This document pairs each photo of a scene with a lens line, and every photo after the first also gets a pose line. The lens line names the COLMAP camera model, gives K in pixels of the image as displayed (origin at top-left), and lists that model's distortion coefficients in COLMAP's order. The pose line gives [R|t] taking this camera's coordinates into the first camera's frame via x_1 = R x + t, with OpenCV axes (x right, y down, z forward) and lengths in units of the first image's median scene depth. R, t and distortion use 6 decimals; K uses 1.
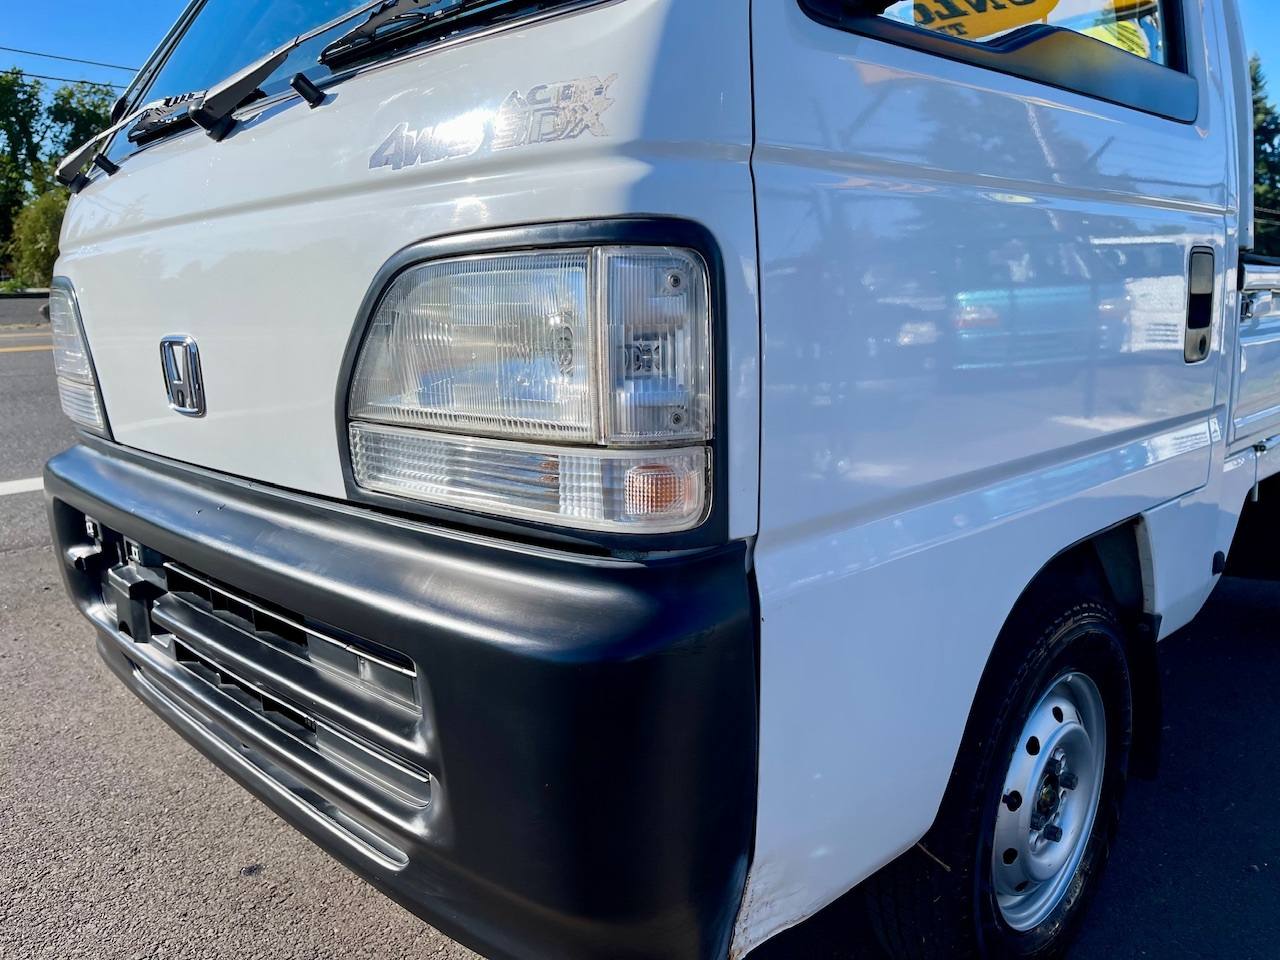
lens RADIAL K [[975.3, 0, 638.0], [0, 975.3, 472.6], [0, 0, 1]] dist [0.058261, -0.072084]
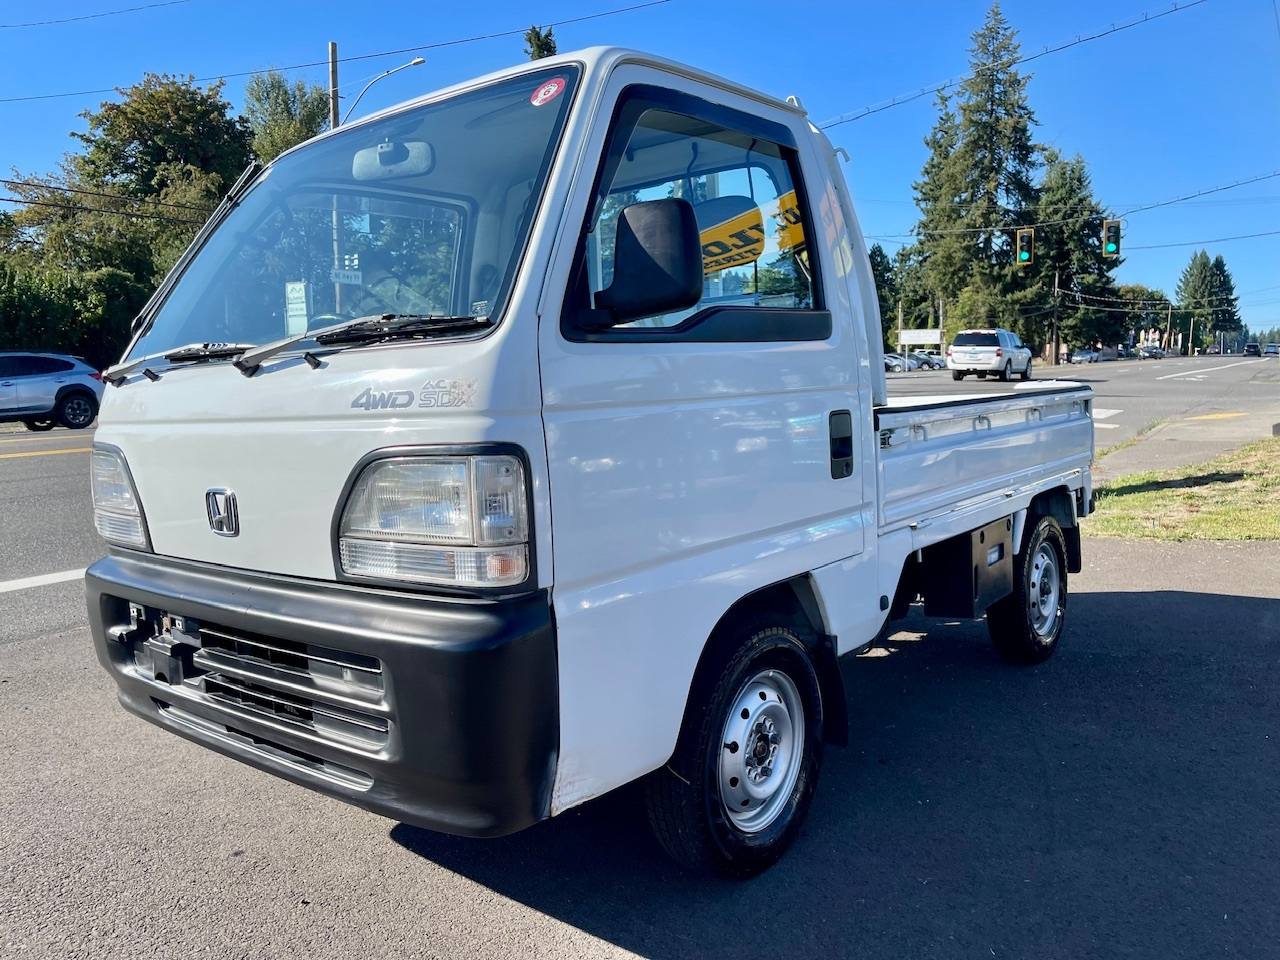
lens RADIAL K [[975.3, 0, 638.0], [0, 975.3, 472.6], [0, 0, 1]] dist [0.058261, -0.072084]
pose [[0.992797, -0.030628, 0.115832, 0.059677], [0.040722, 0.995479, -0.085808, 0.007999], [-0.112680, 0.089907, 0.989555, -0.942957]]
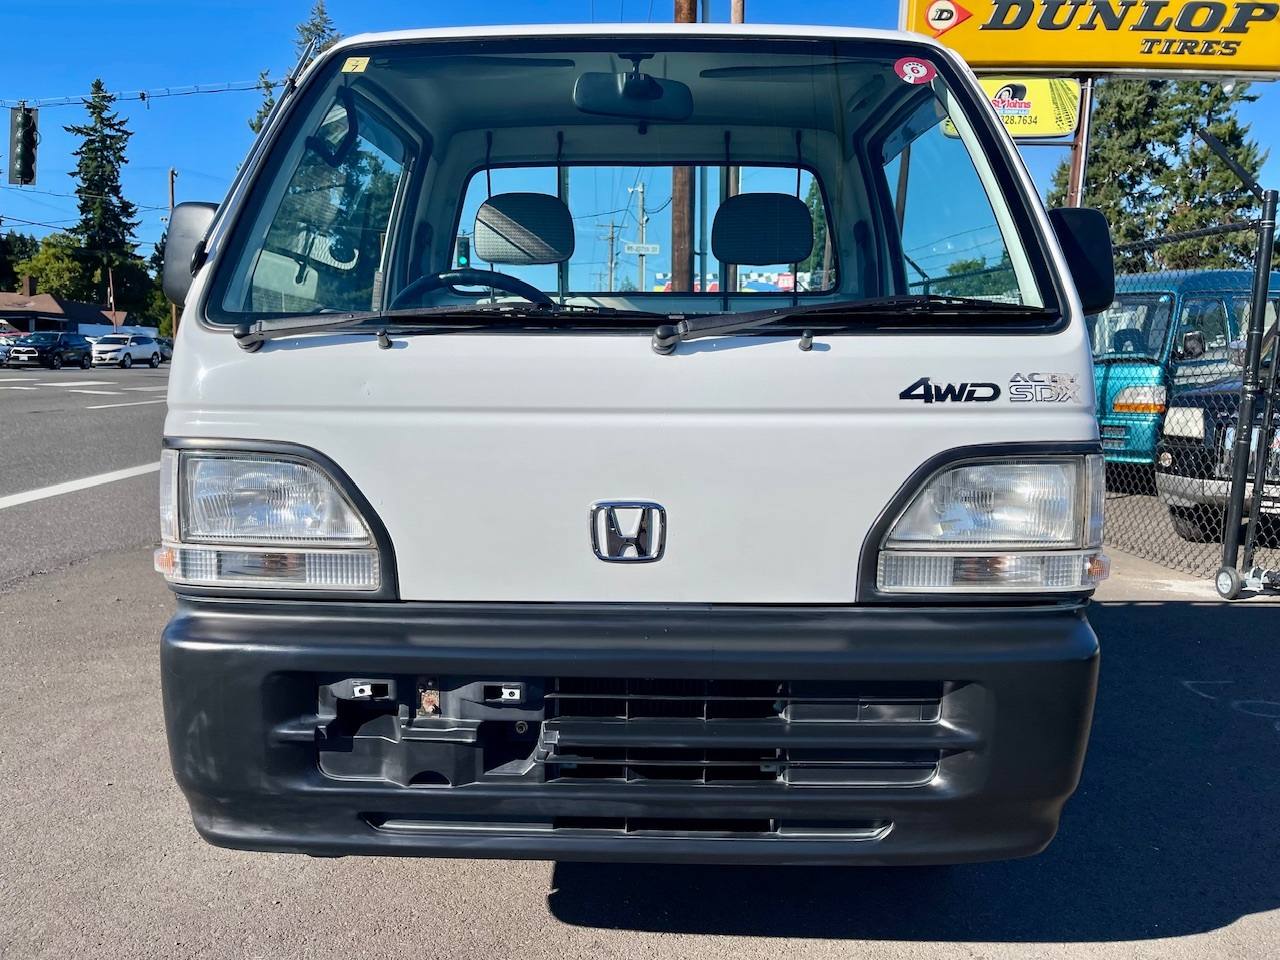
lens RADIAL K [[975.3, 0, 638.0], [0, 975.3, 472.6], [0, 0, 1]] dist [0.058261, -0.072084]
pose [[0.694803, -0.047409, 0.717636, -1.729386], [0.099875, 0.994517, -0.030997, -0.172519], [-0.712231, 0.093210, 0.695729, 0.164844]]
